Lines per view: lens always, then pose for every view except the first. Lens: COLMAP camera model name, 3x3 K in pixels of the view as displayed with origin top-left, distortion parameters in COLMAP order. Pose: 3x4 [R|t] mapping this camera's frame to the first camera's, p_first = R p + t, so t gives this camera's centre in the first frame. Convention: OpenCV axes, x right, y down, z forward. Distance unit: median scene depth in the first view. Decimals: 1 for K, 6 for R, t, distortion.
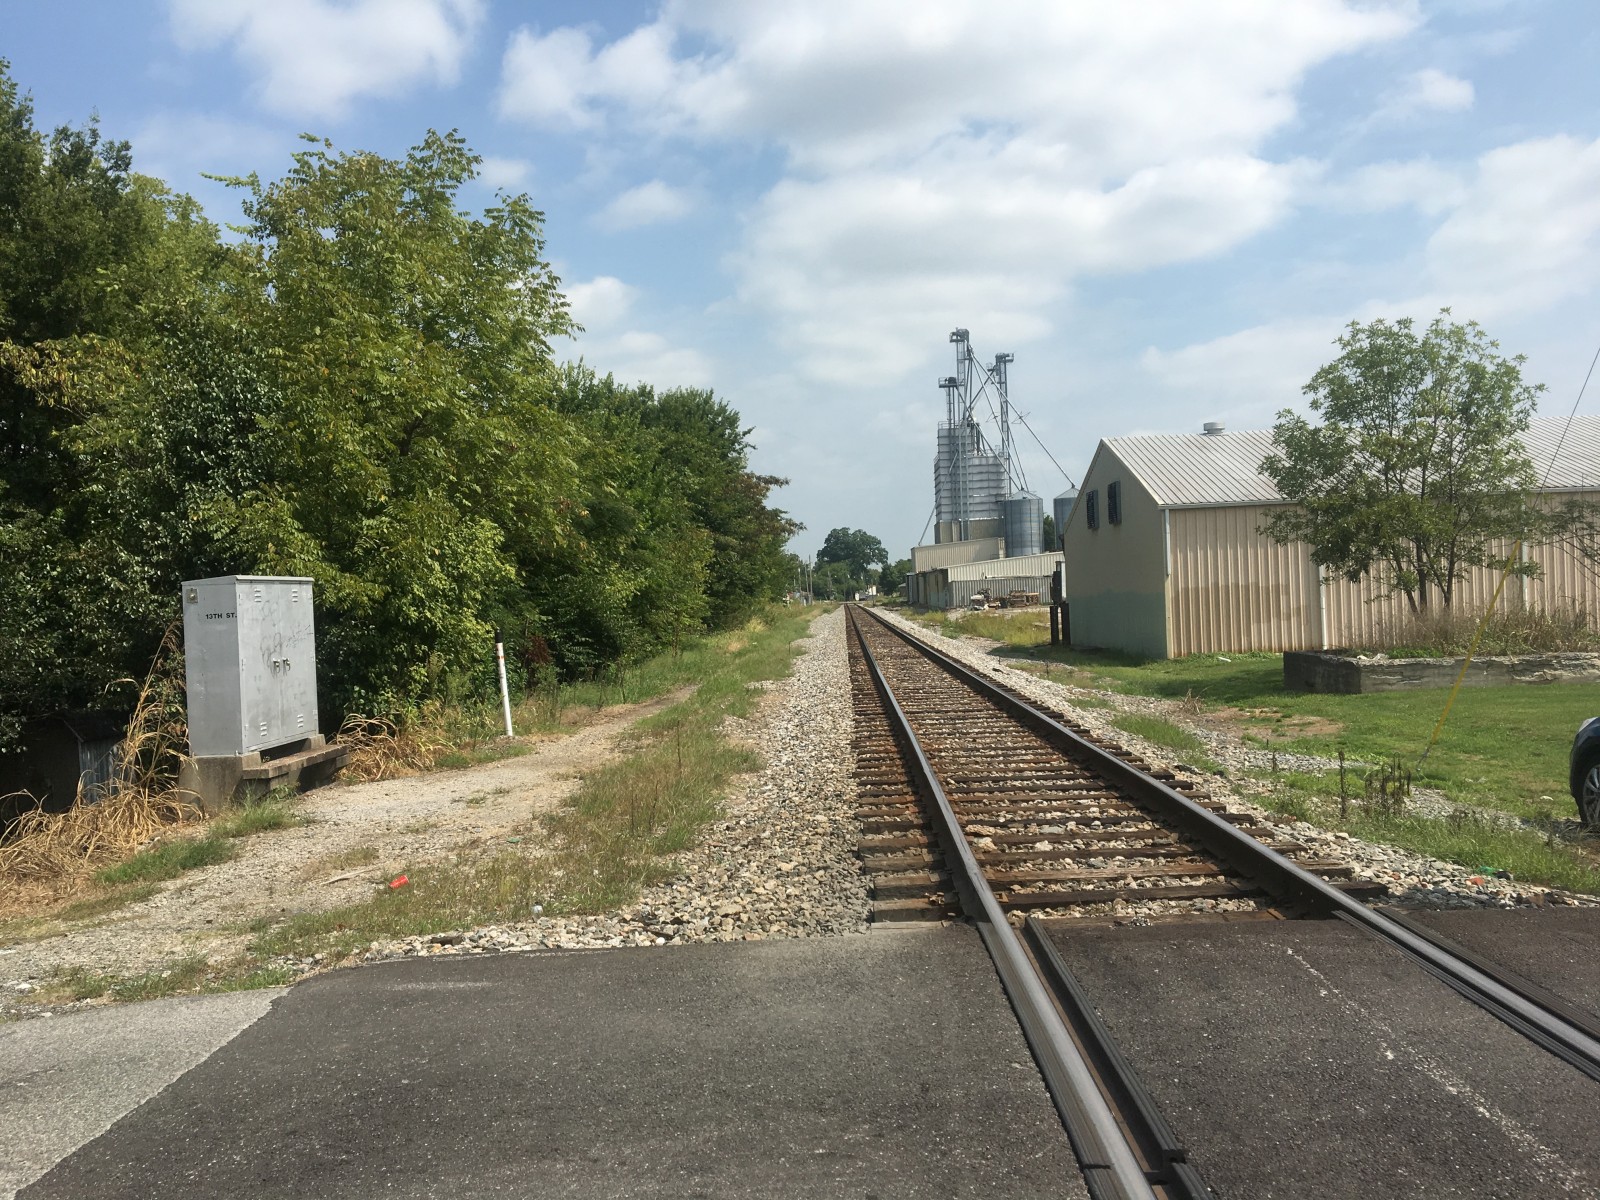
lens RADIAL K [[1335.9, 0, 800.0], [0, 1335.9, 600.0], [0, 0, 1]] dist [0.012051, -0.061535]
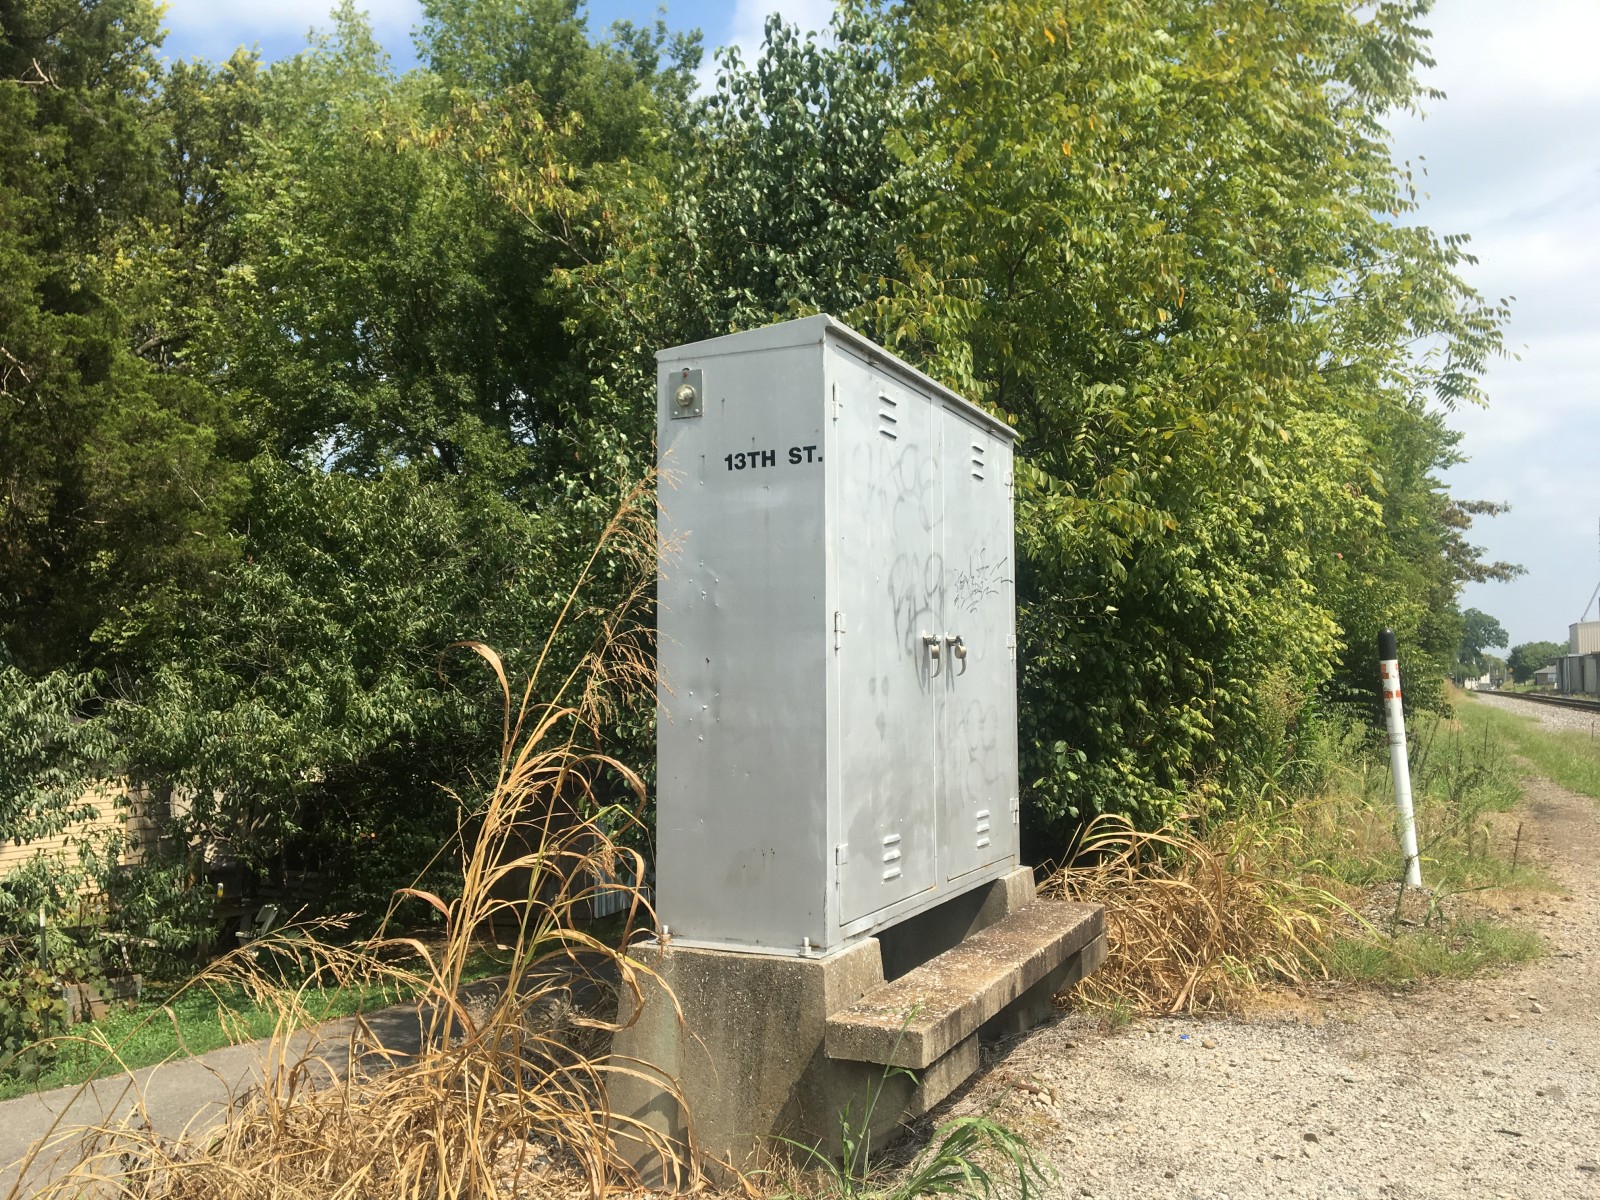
lens RADIAL K [[1324.7, 0, 785.5], [0, 1324.7, 609.2], [0, 0, 1]] dist [0.089273, -0.147468]
pose [[0.913953, 0.013396, -0.405599, -0.282504], [-0.034061, 0.998461, -0.043776, 0.051147], [0.404388, 0.053825, 0.913002, 0.667046]]
